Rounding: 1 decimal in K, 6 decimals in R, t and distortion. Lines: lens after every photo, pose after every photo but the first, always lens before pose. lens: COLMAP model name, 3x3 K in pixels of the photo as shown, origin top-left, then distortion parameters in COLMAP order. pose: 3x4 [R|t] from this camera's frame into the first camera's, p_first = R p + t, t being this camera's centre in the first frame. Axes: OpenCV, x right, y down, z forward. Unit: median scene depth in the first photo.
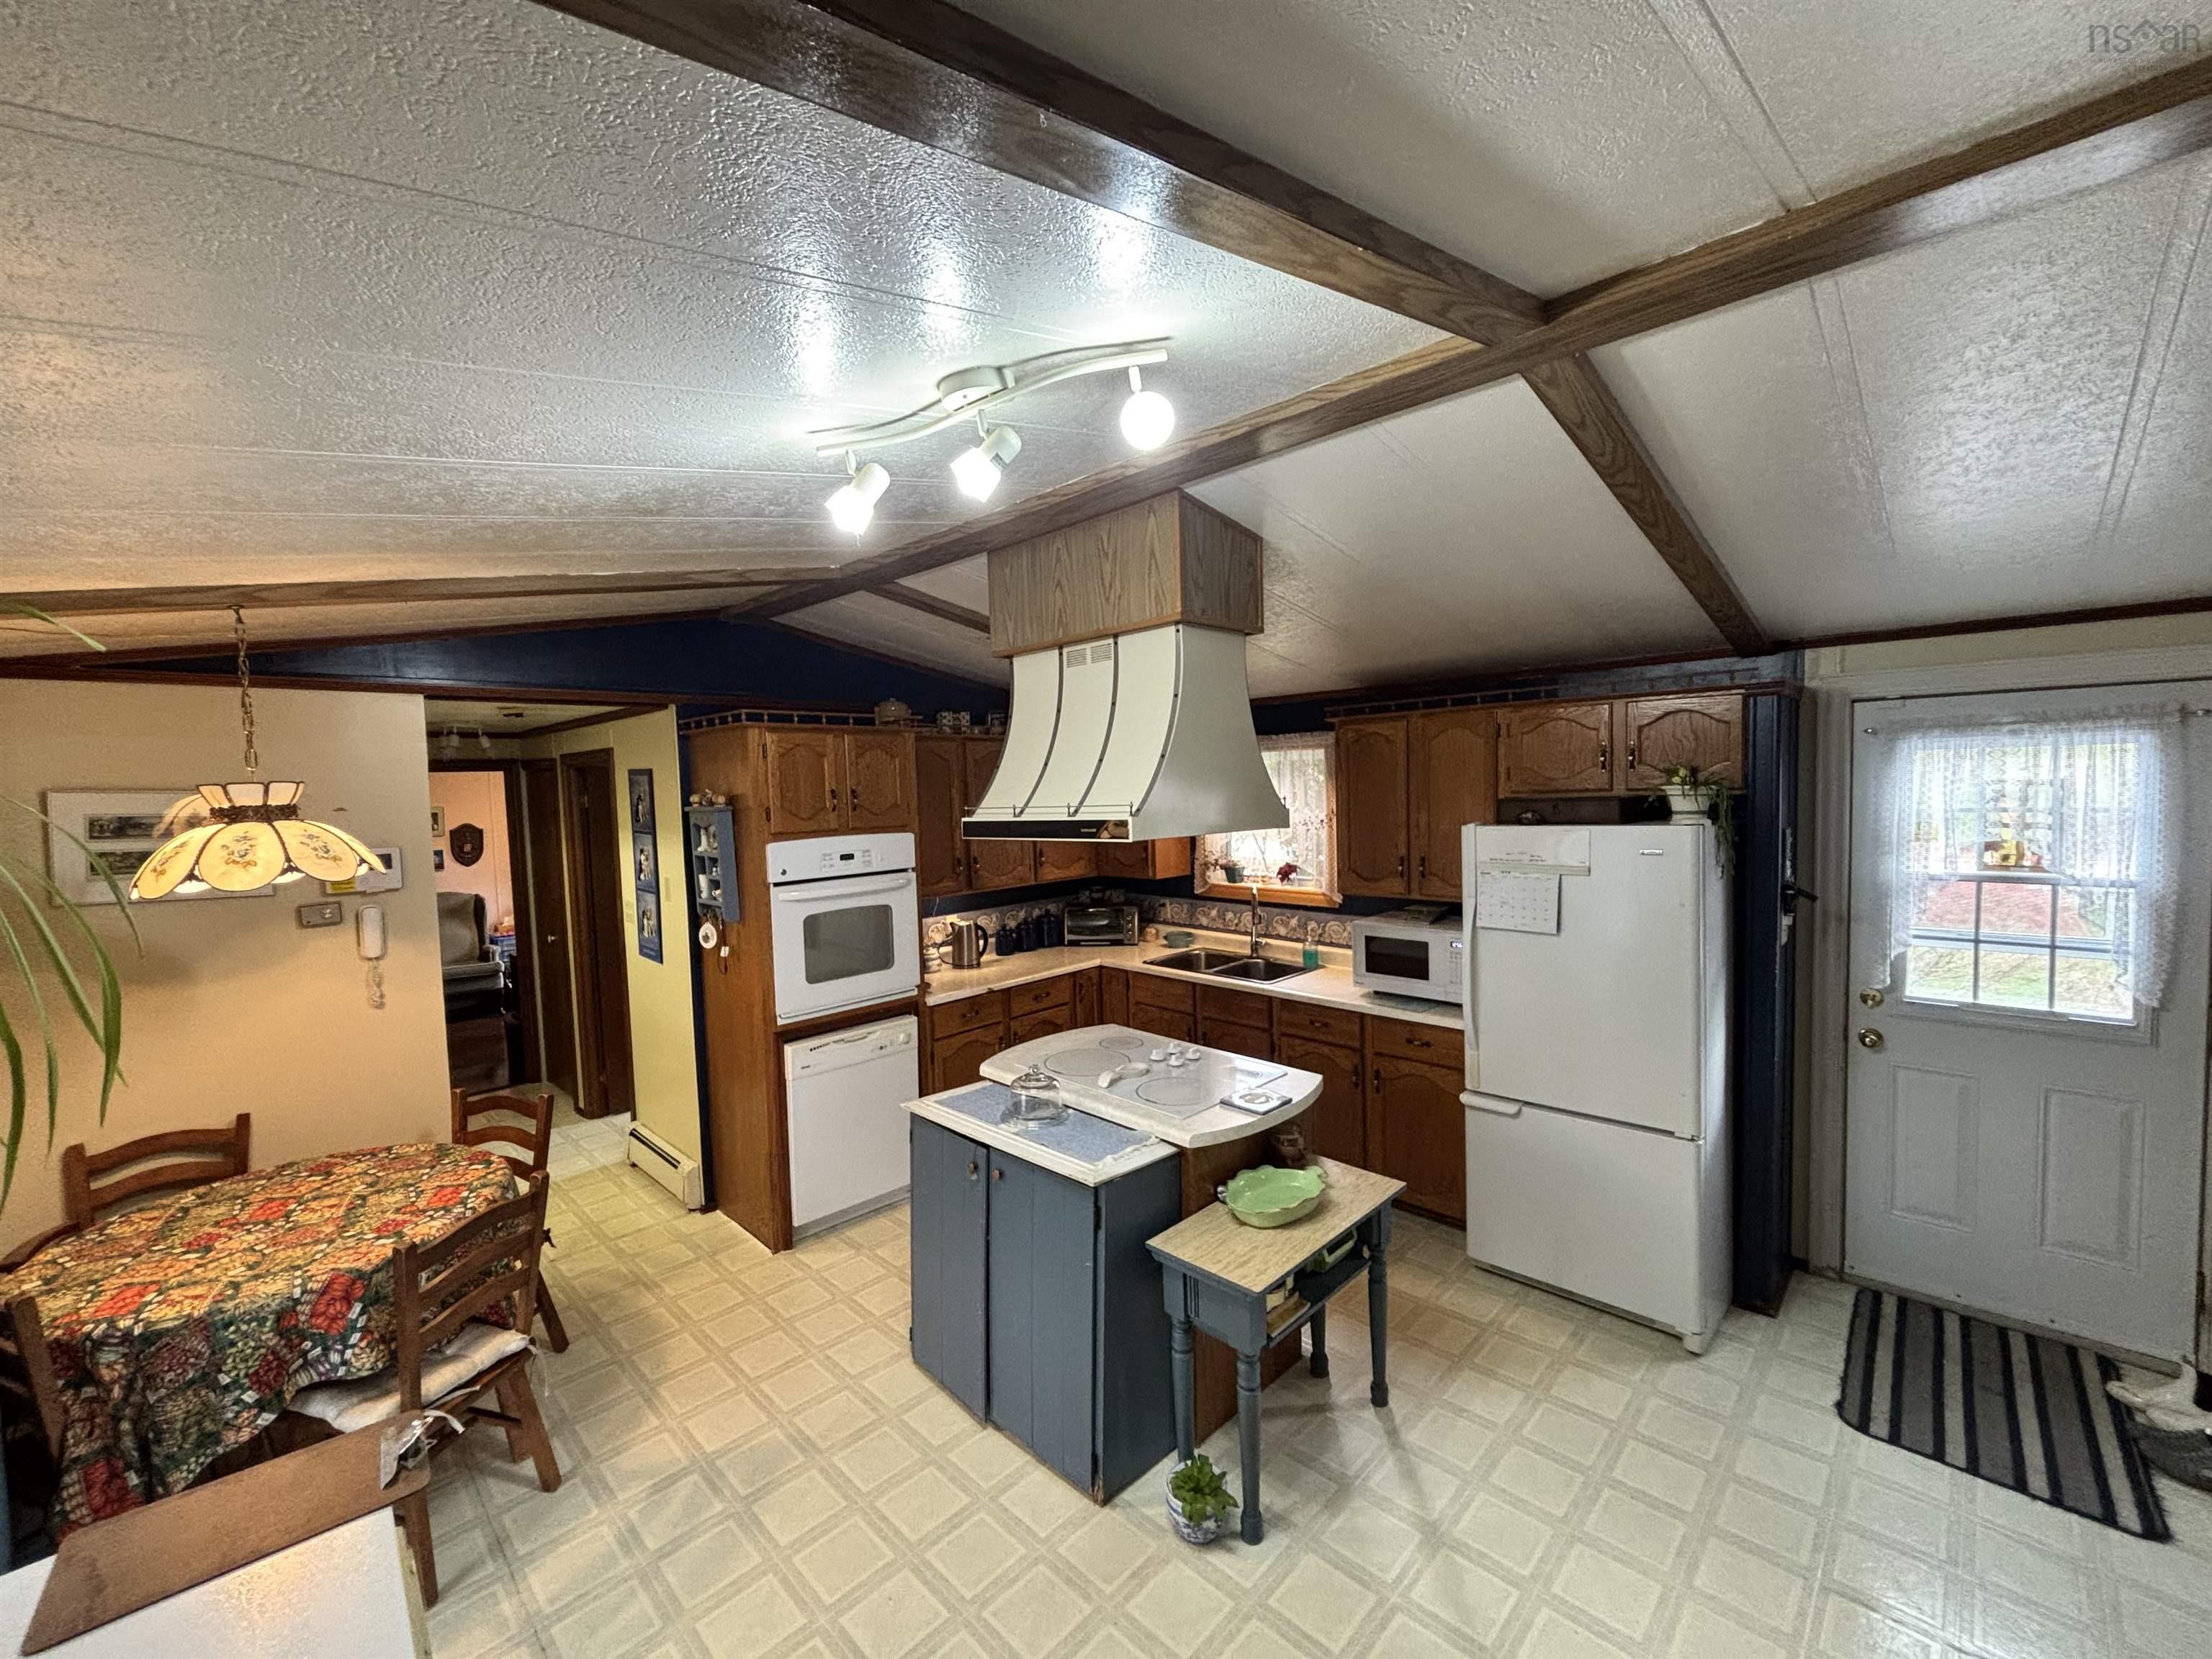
lens RADIAL K [[894.3, 0, 1106.0], [0, 894.3, 829.5], [0, 0, 1]] dist [-0.003105, -0.000447]
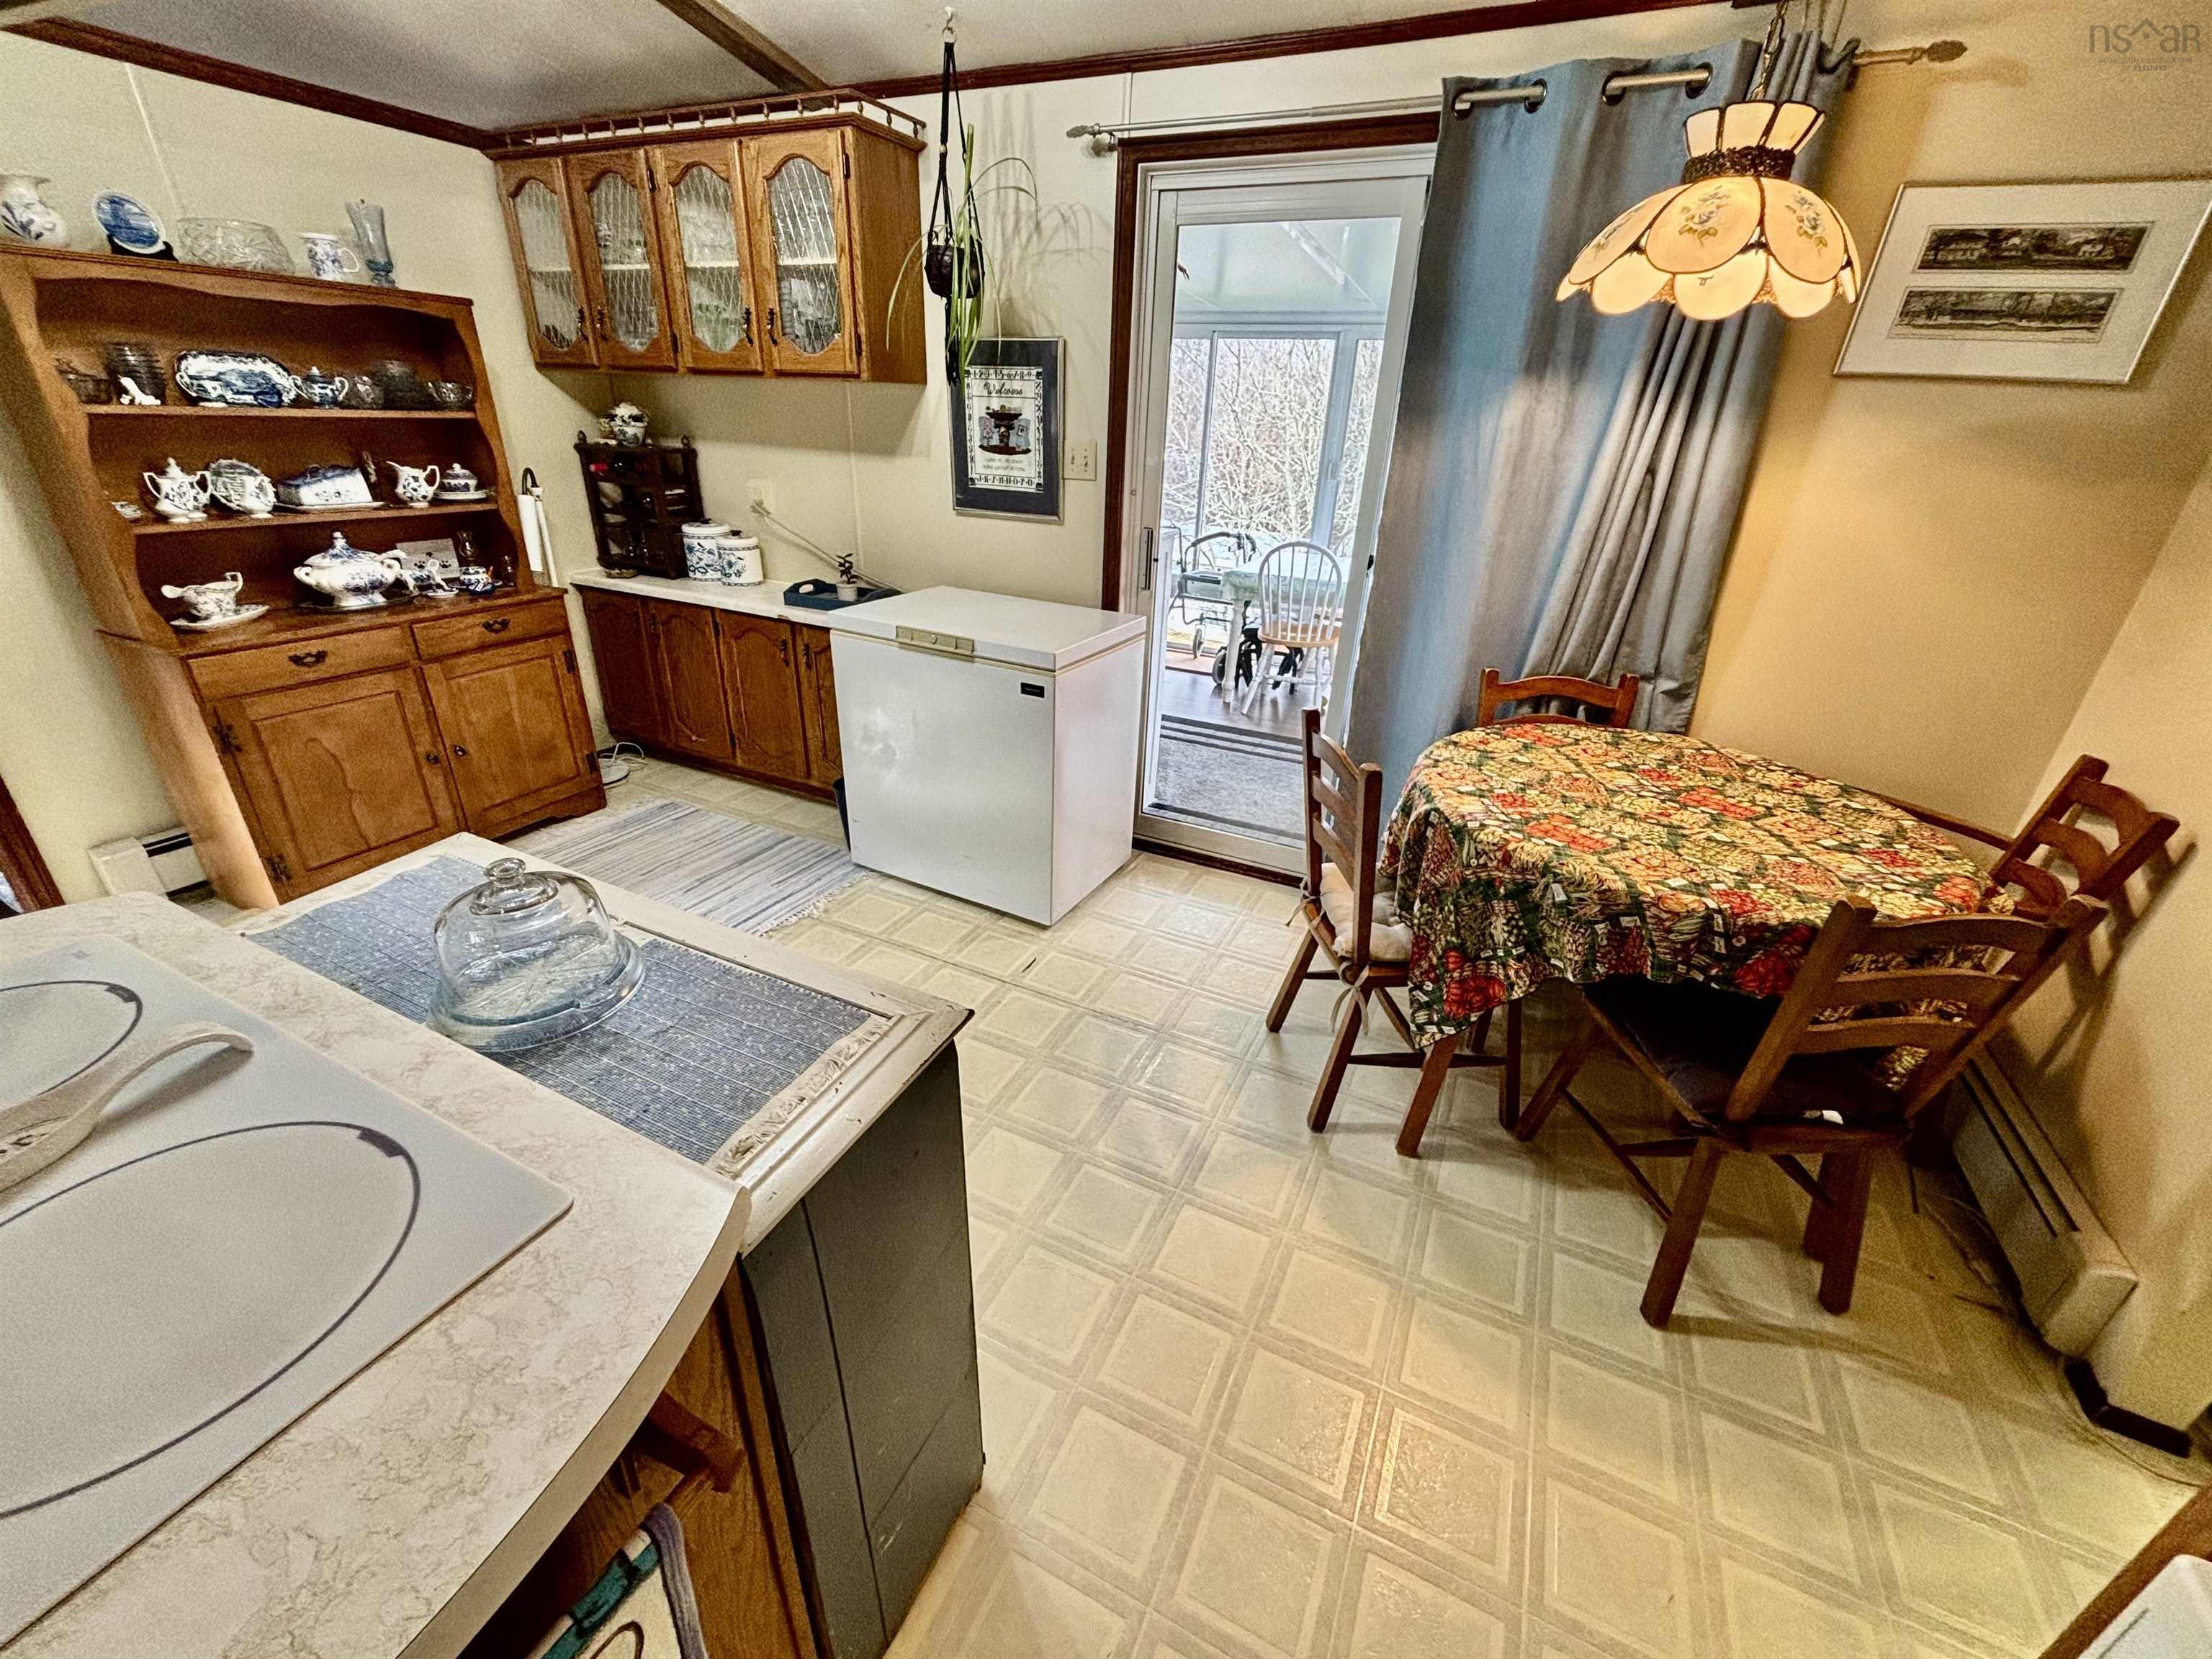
lens RADIAL K [[903.6, 0, 1106.0], [0, 903.6, 829.5], [0, 0, 1]] dist [0.000181, 0.000225]
pose [[-0.947605, 0.124014, -0.294388, -0.149159], [-0.033261, 0.878254, 0.477037, 0.066014], [0.317707, 0.461835, -0.828113, 1.019043]]
